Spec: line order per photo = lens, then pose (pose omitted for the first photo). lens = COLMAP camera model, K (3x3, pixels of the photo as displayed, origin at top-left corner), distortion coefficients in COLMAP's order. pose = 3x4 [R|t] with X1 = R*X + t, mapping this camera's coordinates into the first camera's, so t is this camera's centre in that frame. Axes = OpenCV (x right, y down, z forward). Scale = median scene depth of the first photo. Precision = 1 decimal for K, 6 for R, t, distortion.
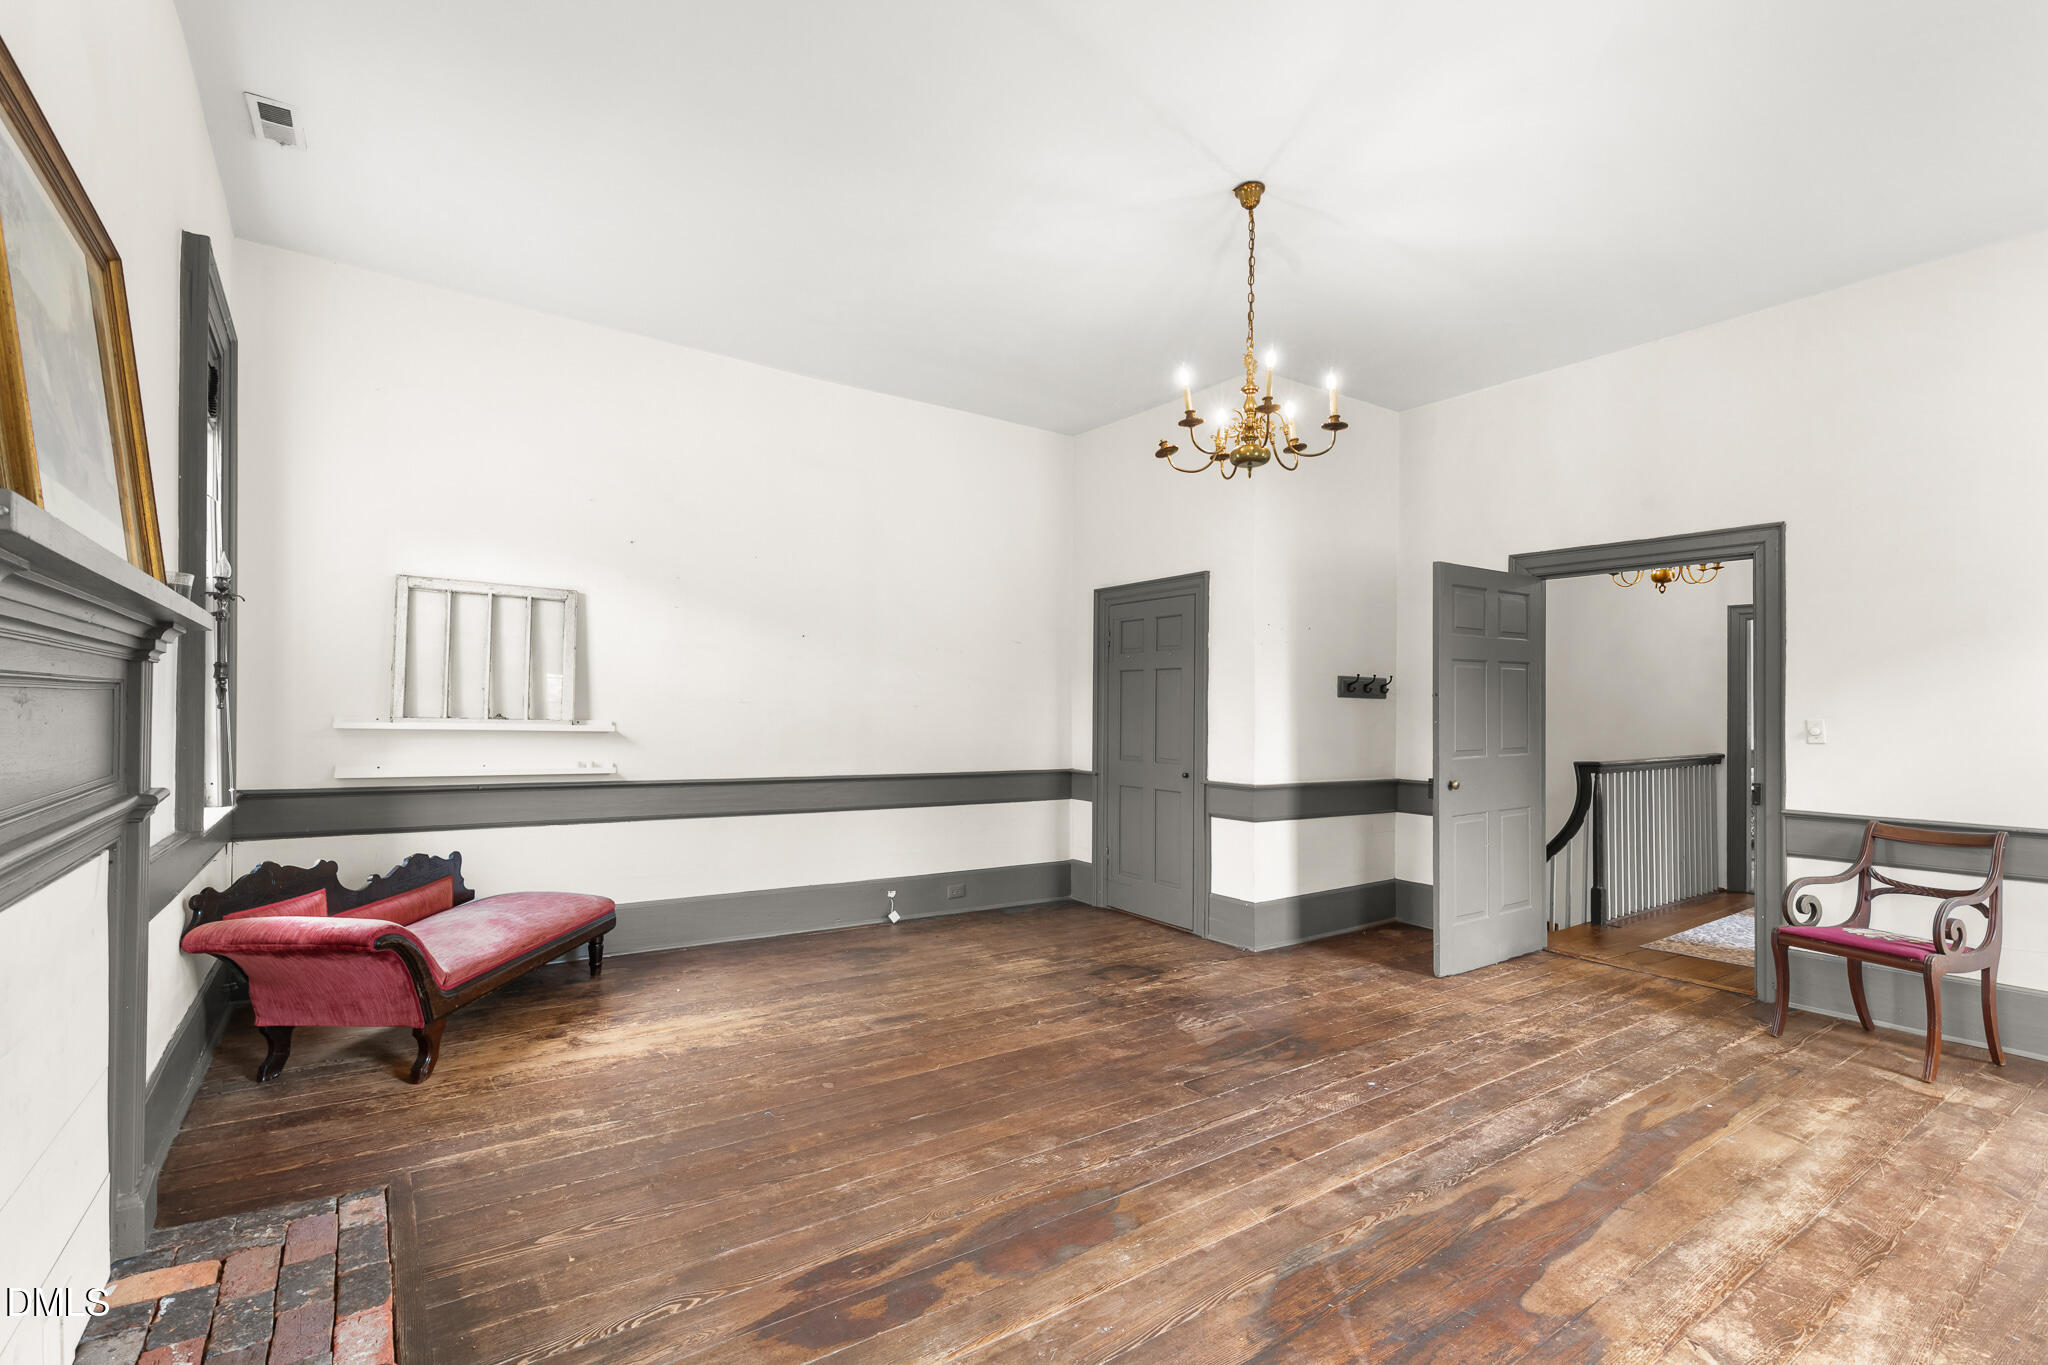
lens RADIAL K [[945.6, 0, 1034.7], [0, 945.6, 701.7], [0, 0, 1]] dist [0.006063, -0.001971]
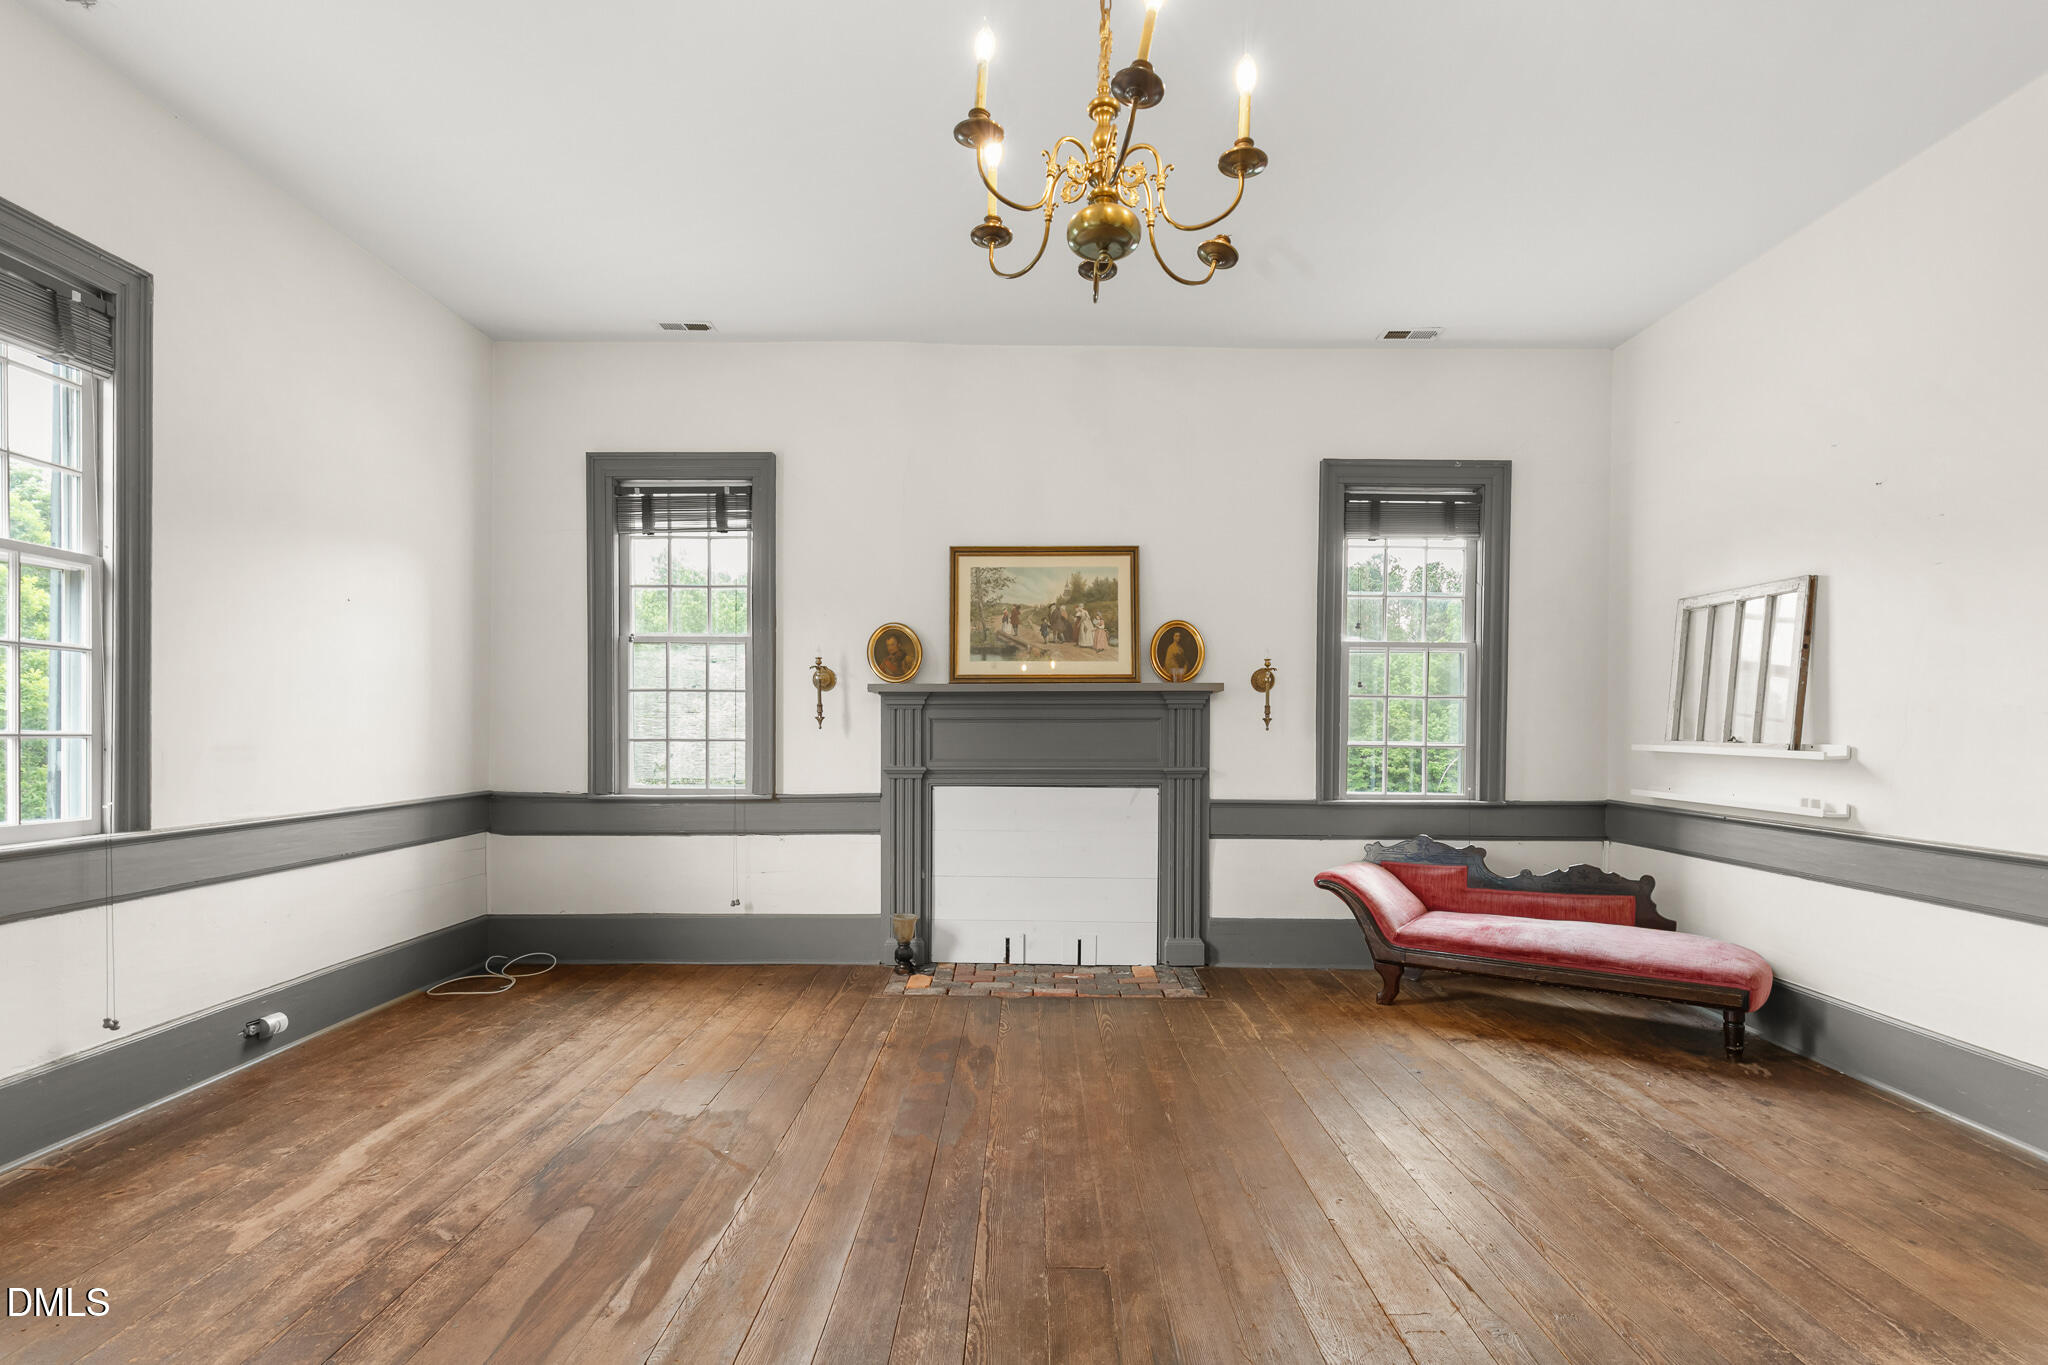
lens RADIAL K [[945.6, 0, 1024.2], [0, 945.6, 758.5], [0, 0, 1]] dist [0.006063, -0.001971]
pose [[-0.587881, 0.006808, -0.808919, 0.609218], [-0.002400, 0.999946, 0.010160, 0.029894], [0.808944, 0.007914, -0.587833, 1.126052]]
